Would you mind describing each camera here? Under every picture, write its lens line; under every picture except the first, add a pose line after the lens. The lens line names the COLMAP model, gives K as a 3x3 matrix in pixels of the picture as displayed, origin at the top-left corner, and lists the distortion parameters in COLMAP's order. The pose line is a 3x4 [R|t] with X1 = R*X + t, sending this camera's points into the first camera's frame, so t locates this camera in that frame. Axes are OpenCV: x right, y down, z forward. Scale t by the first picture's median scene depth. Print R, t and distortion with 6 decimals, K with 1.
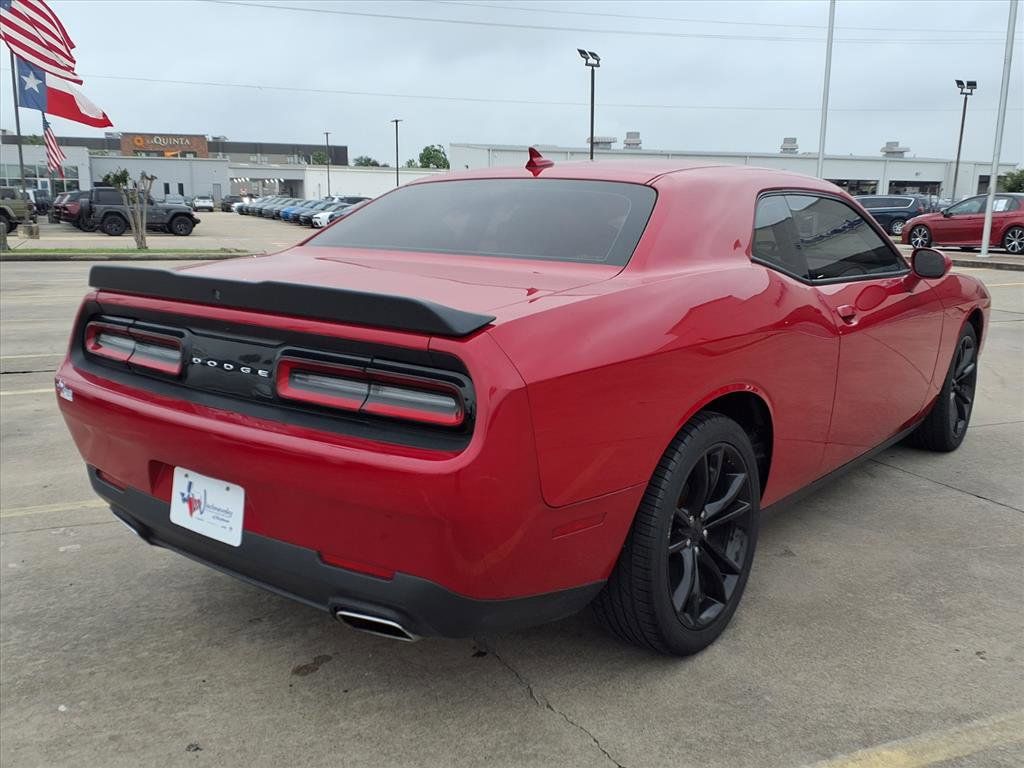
lens RADIAL K [[956.7, 0, 511.4], [0, 956.7, 390.5], [0, 0, 1]] dist [0.014318, 0.000000]
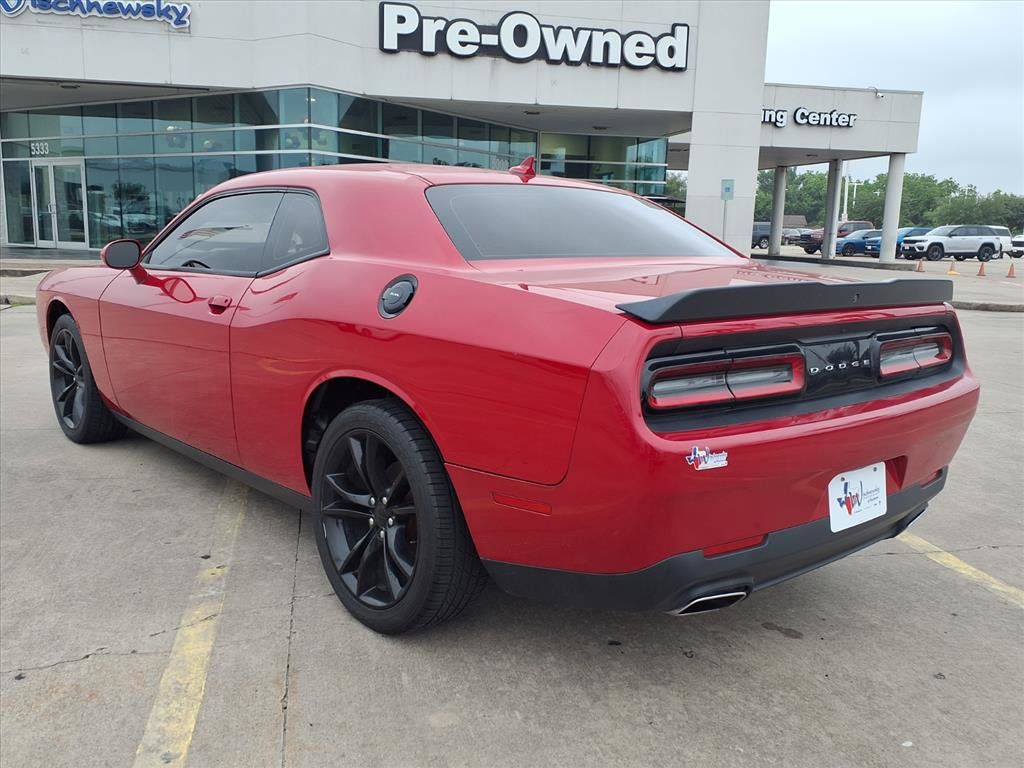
lens RADIAL K [[924.4, 0, 504.5], [0, 924.4, 381.0], [0, 0, 1]] dist [0.020705, -0.035520]
pose [[0.181160, -0.166072, 0.969330, -1.317834], [0.162531, 0.977141, 0.137035, -0.203895], [-0.969930, 0.132721, 0.204011, 1.108992]]
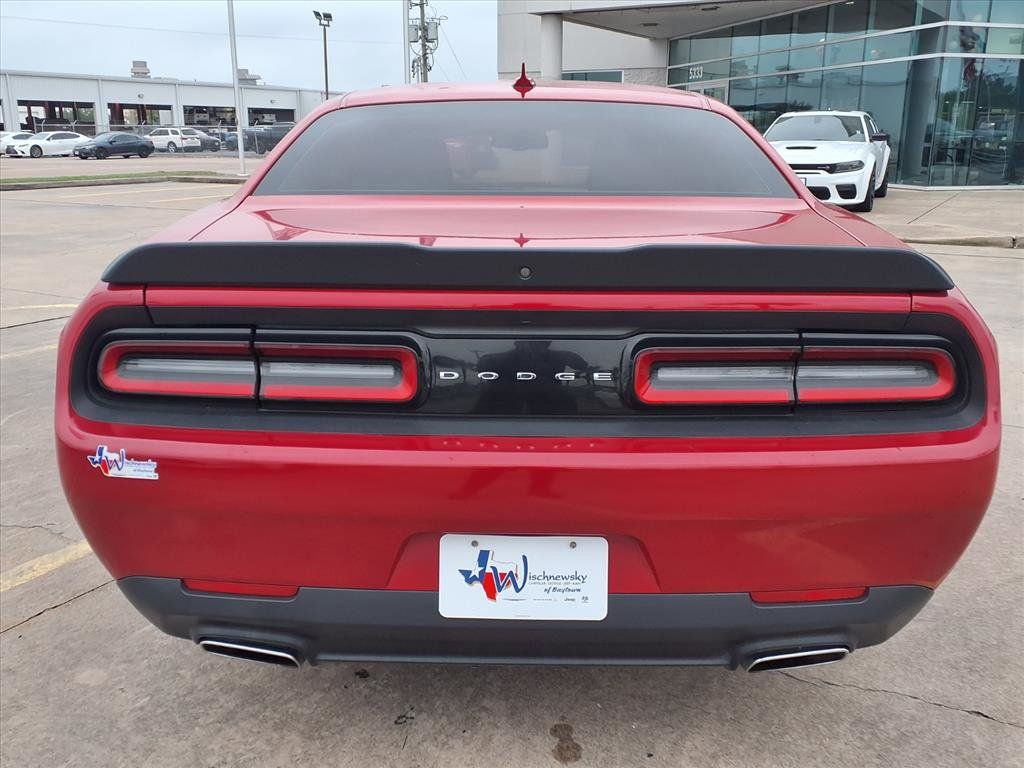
lens RADIAL K [[956.7, 0, 509.2], [0, 956.7, 380.3], [0, 0, 1]] dist [0.014318, 0.000000]
pose [[0.793889, -0.160335, 0.586543, -0.680679], [0.123897, 0.987027, 0.102113, -0.088888], [-0.595306, -0.008396, 0.803455, 0.434175]]
